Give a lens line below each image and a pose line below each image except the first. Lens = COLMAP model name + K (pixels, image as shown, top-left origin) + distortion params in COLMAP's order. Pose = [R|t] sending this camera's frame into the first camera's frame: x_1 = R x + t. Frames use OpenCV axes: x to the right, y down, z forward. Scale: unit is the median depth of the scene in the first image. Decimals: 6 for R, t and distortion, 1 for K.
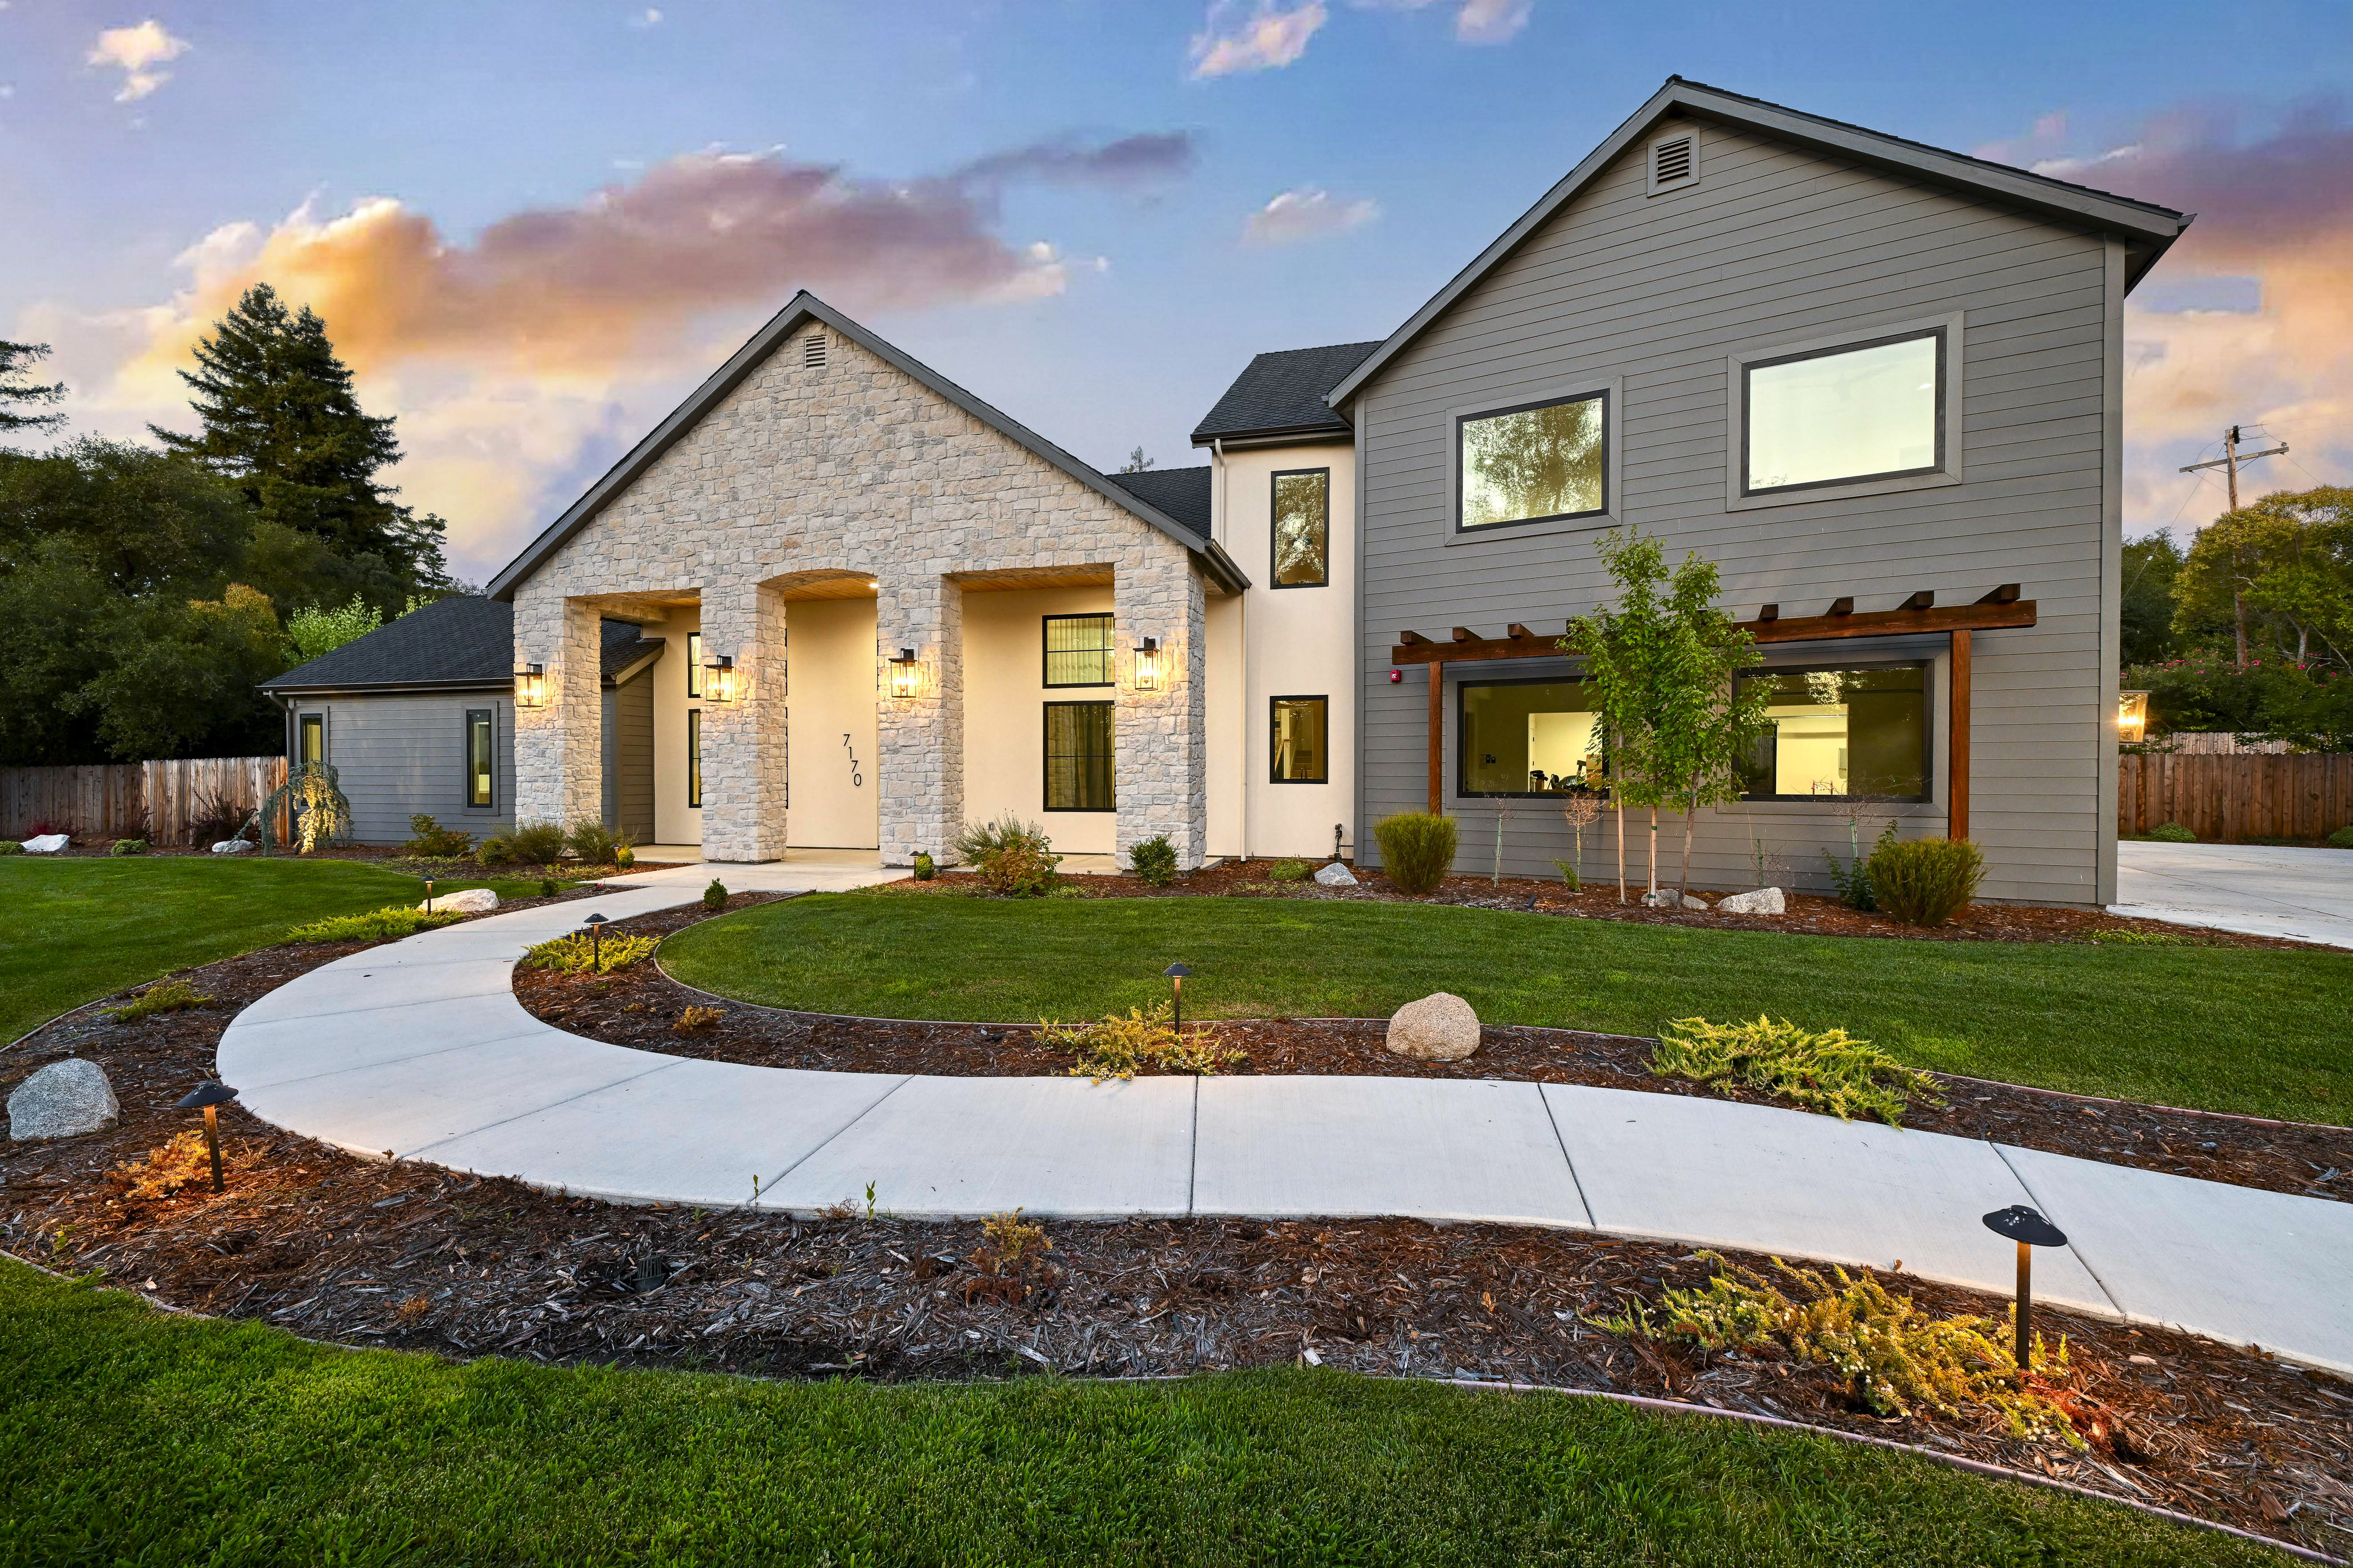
lens RADIAL K [[927.2, 0, 1185.4], [0, 927.2, 786.7], [0, 0, 1]] dist [-0.001019, 0.000436]
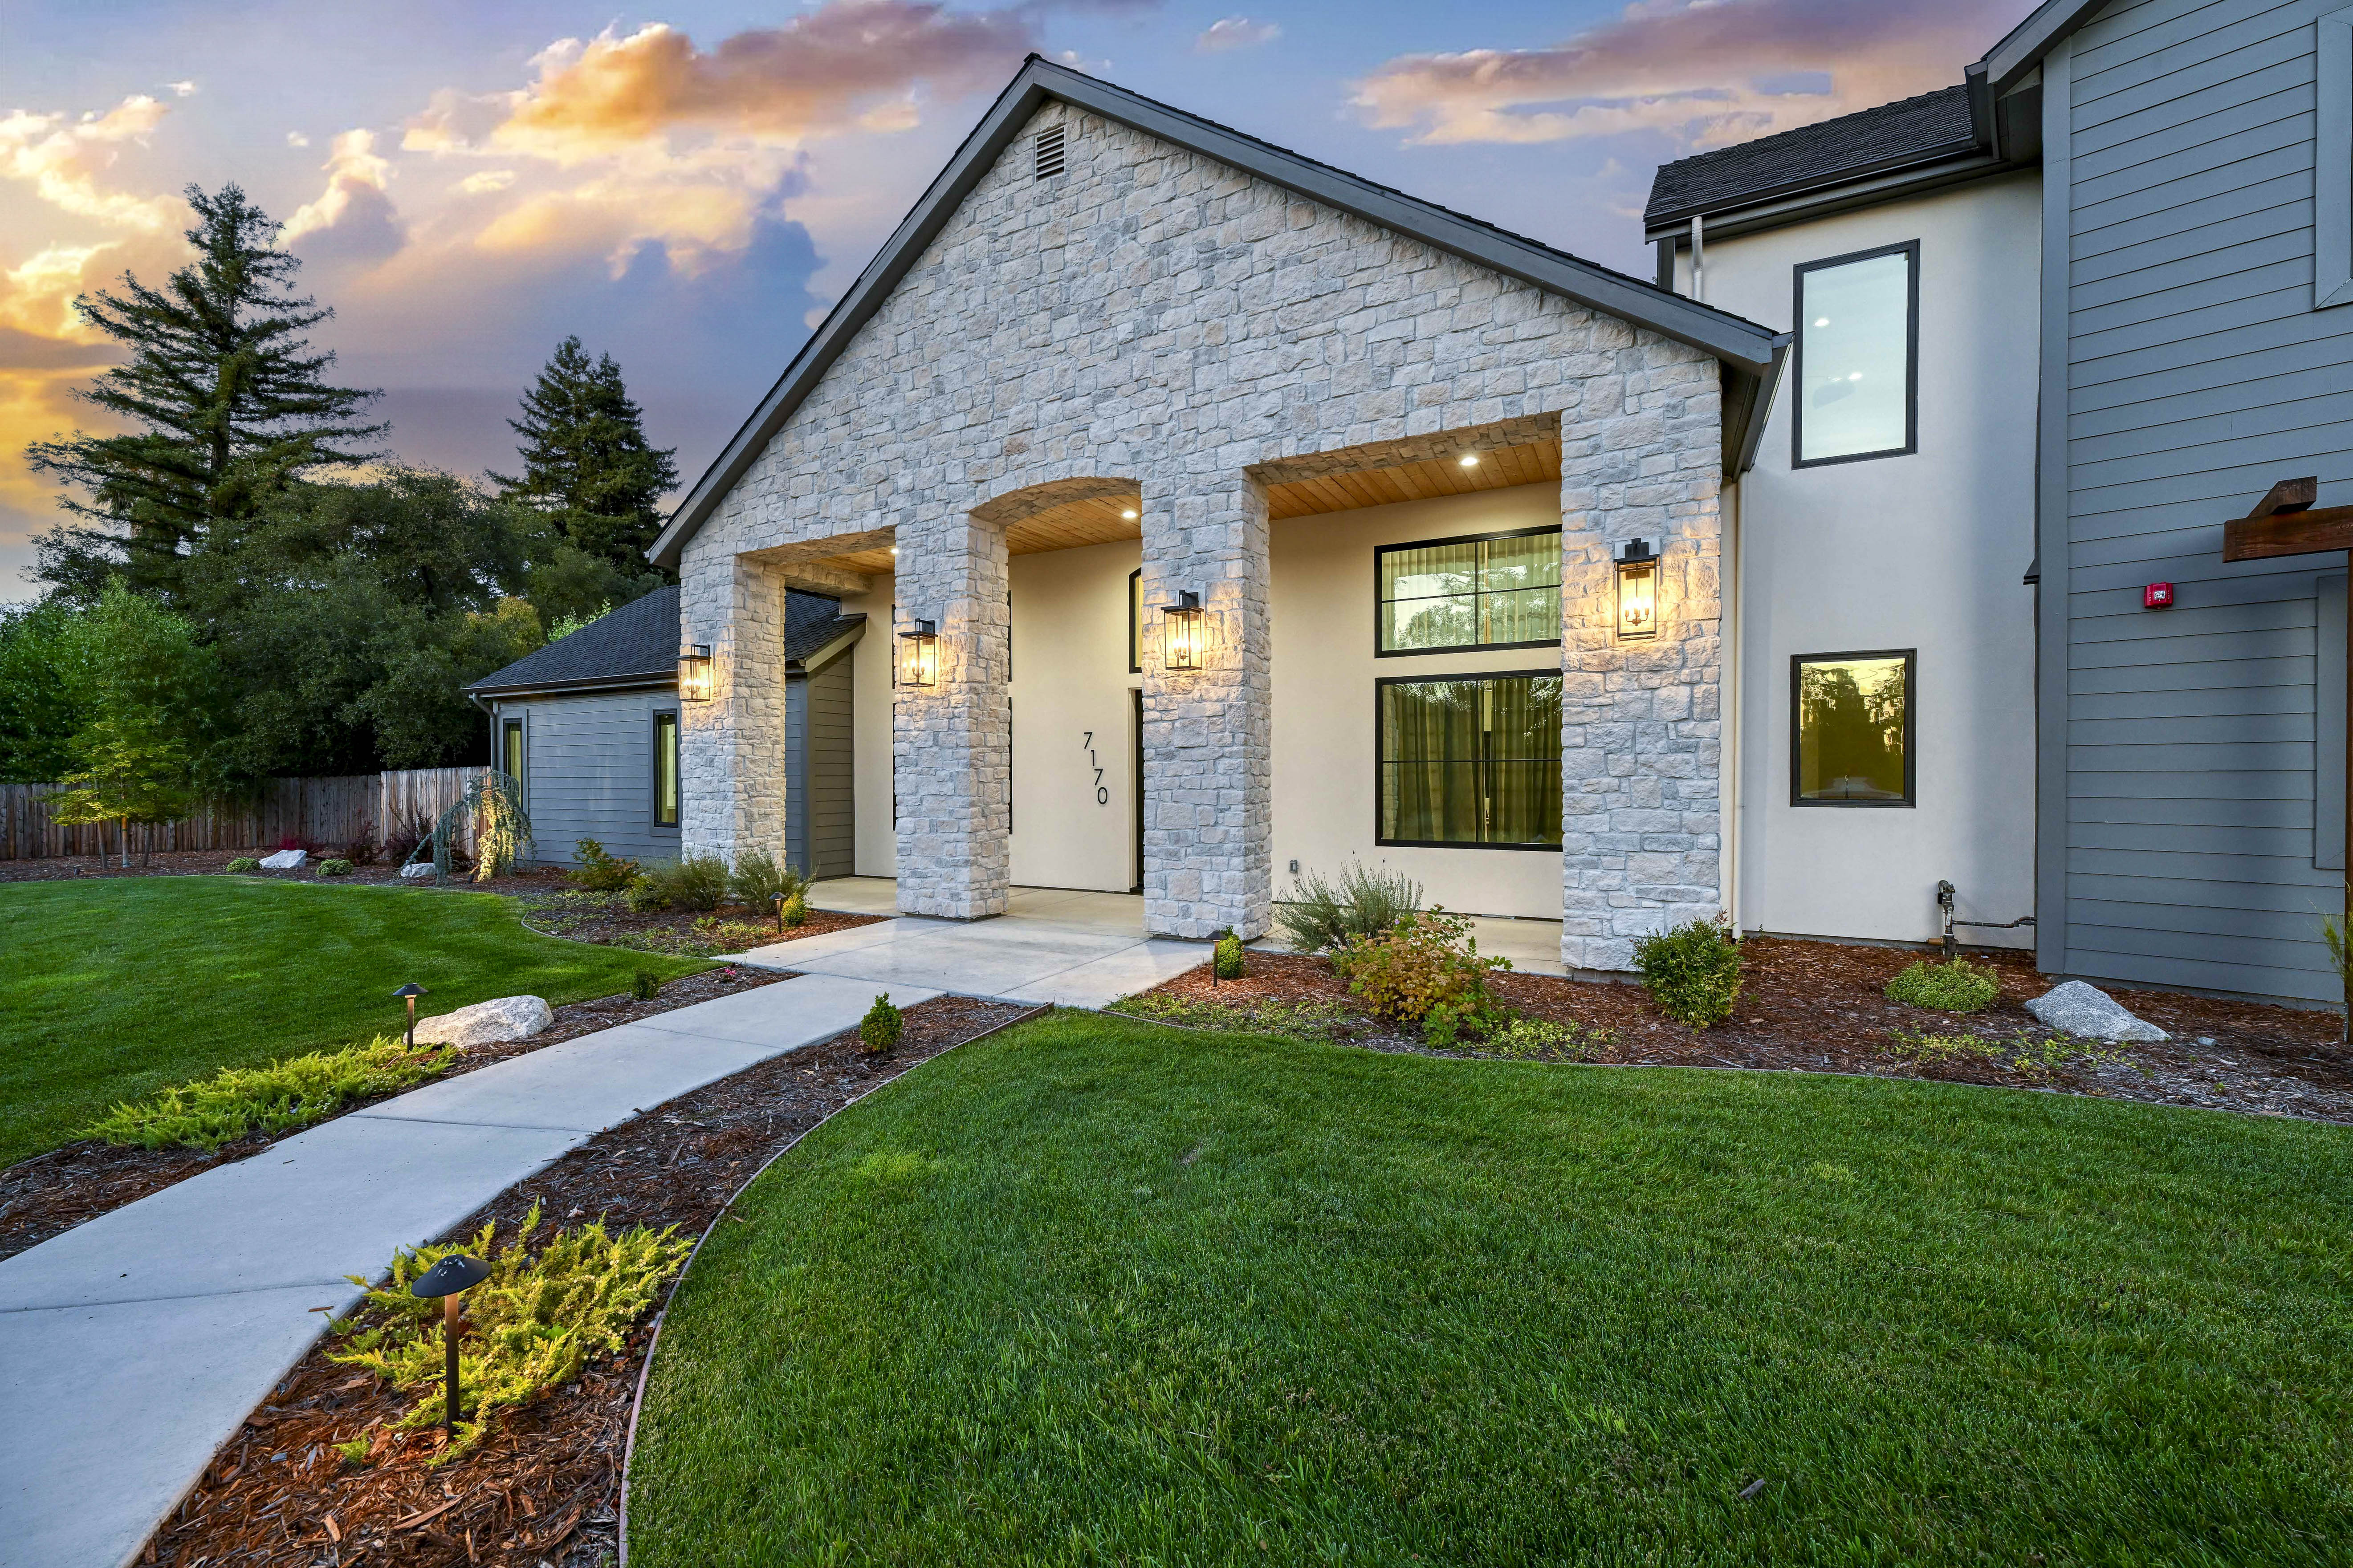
lens RADIAL K [[927.1, 0, 1185.4], [0, 927.1, 786.7], [0, 0, 1]] dist [-0.001019, 0.000436]
pose [[0.974618, -0.000184, -0.223875, -0.150480], [-0.000367, 0.999997, -0.002419, -0.014765], [0.223874, 0.002440, 0.974615, 0.362488]]
